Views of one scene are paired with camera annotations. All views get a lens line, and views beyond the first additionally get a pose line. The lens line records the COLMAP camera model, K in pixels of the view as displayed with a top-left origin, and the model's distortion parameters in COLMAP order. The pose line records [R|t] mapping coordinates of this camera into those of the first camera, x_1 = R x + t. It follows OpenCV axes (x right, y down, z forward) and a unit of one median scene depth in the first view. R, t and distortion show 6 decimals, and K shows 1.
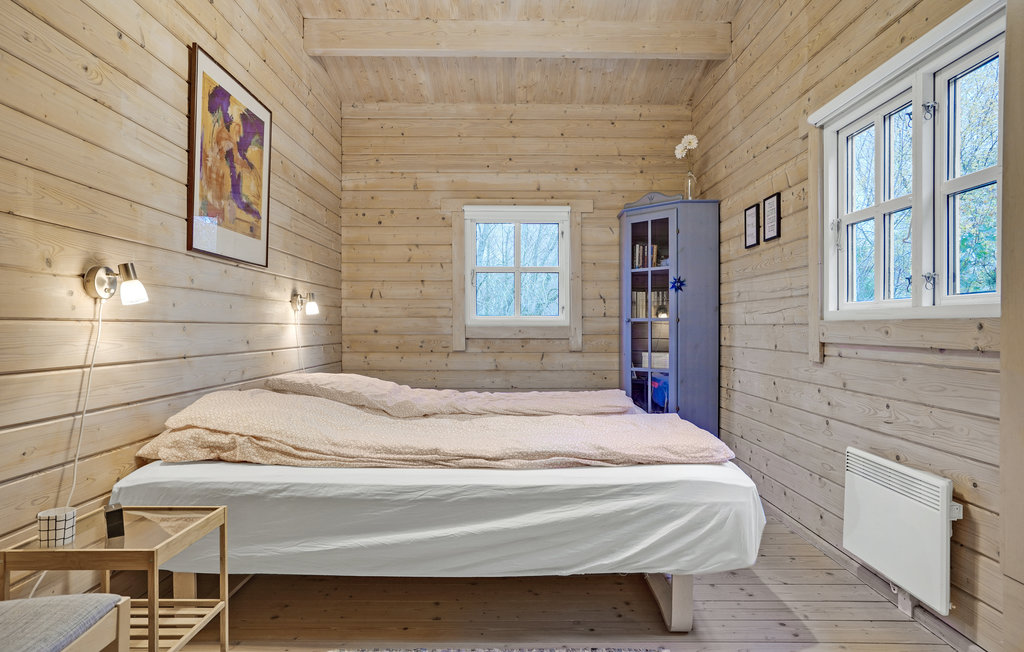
lens RADIAL K [[600.7, 0, 512.6], [0, 600.7, 325.8], [0, 0, 1]] dist [-0.031416, 0.004765]
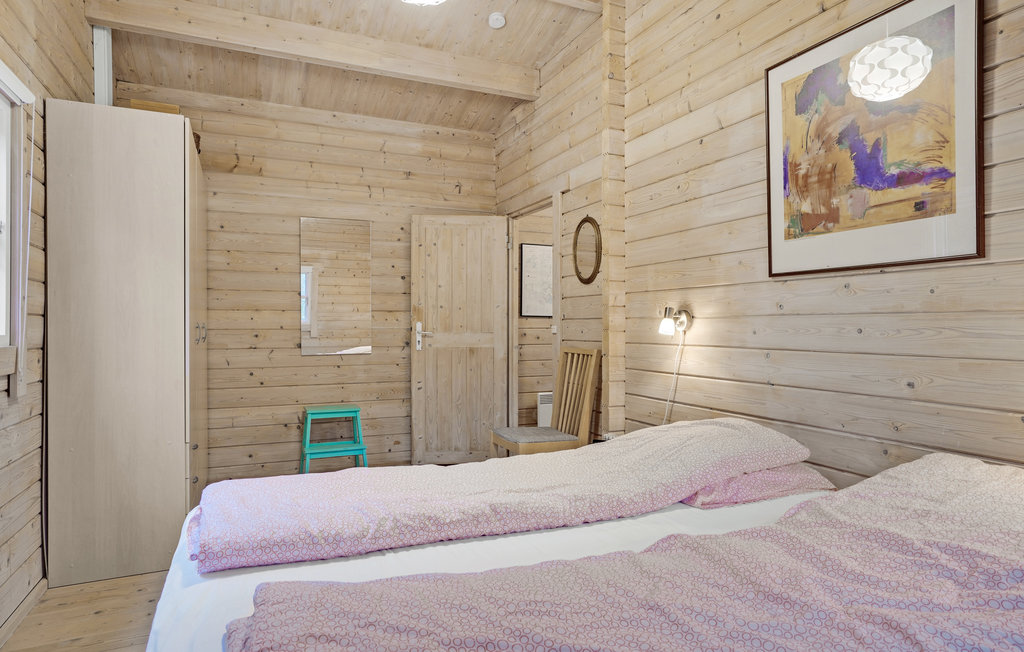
lens RADIAL K [[600.7, 0, 512.1], [0, 600.7, 326.5], [0, 0, 1]] dist [-0.031416, 0.004765]
pose [[-0.914887, -0.001207, -0.403708, 0.277804], [0.000512, 0.999991, -0.004151, -0.042905], [0.403710, -0.004005, -0.914878, 1.865458]]
